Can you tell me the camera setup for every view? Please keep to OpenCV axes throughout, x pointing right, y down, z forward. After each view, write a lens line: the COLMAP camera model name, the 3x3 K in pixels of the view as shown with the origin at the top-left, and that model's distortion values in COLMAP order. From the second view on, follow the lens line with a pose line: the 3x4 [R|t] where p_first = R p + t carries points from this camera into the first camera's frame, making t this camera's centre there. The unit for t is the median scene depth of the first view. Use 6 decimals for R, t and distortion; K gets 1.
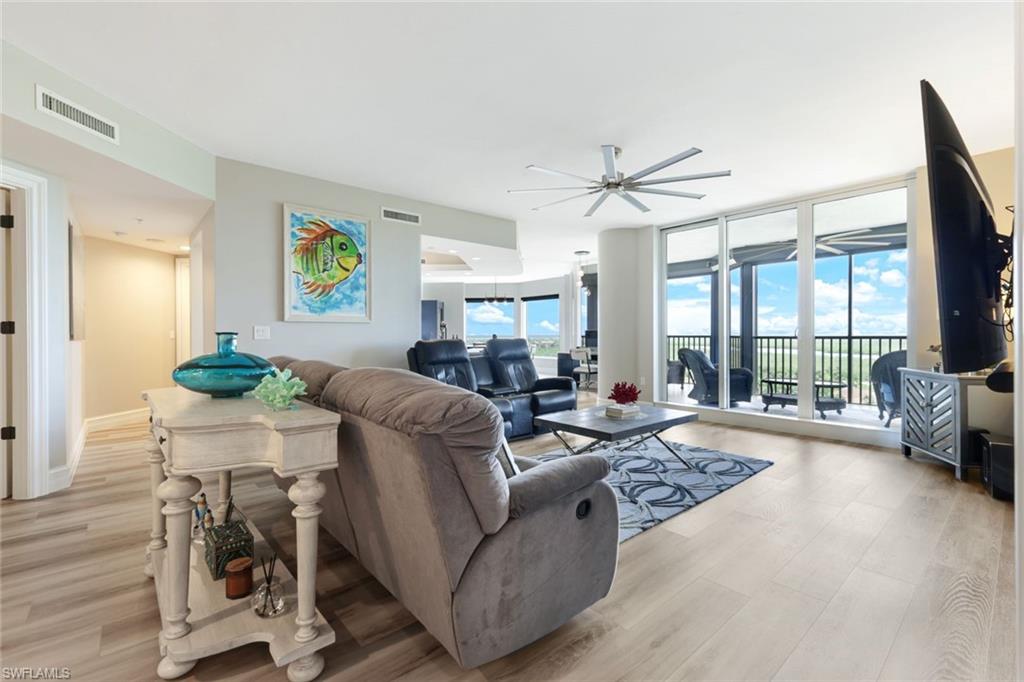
lens RADIAL K [[449.6, 0, 512.0], [0, 449.6, 334.9], [0, 0, 1]] dist [0.000136, 0.000096]
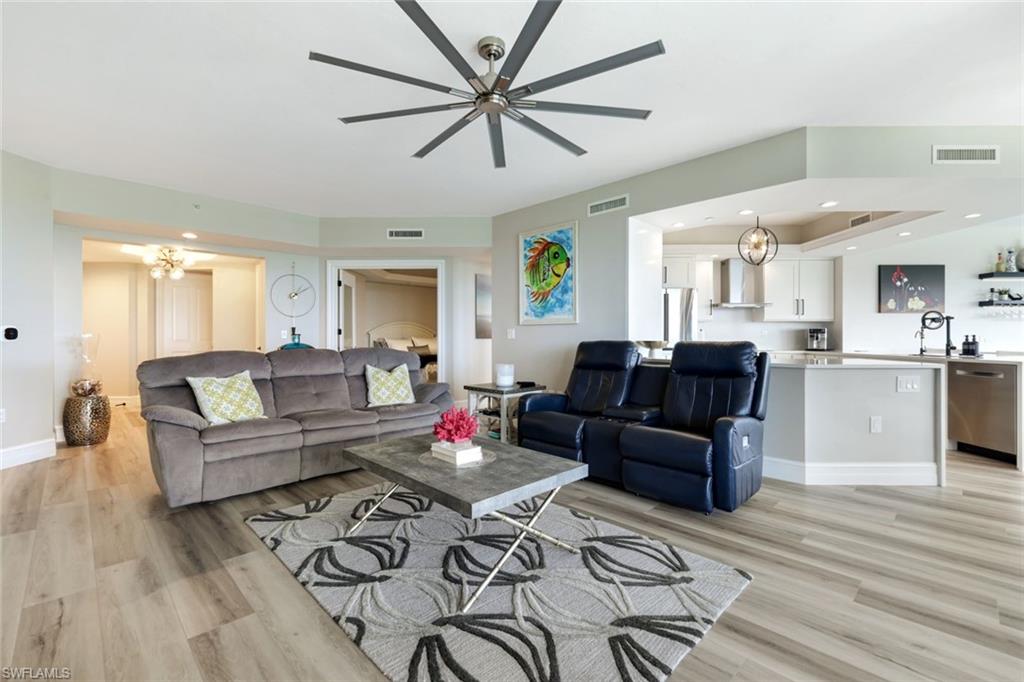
lens RADIAL K [[449.6, 0, 512.0], [0, 449.6, 334.9], [0, 0, 1]] dist [0.000136, 0.000096]
pose [[0.052465, -0.001702, -0.998621, 0.738023], [0.000343, 0.999999, -0.001686, 0.000662], [0.998623, -0.000254, 0.052465, 0.854043]]
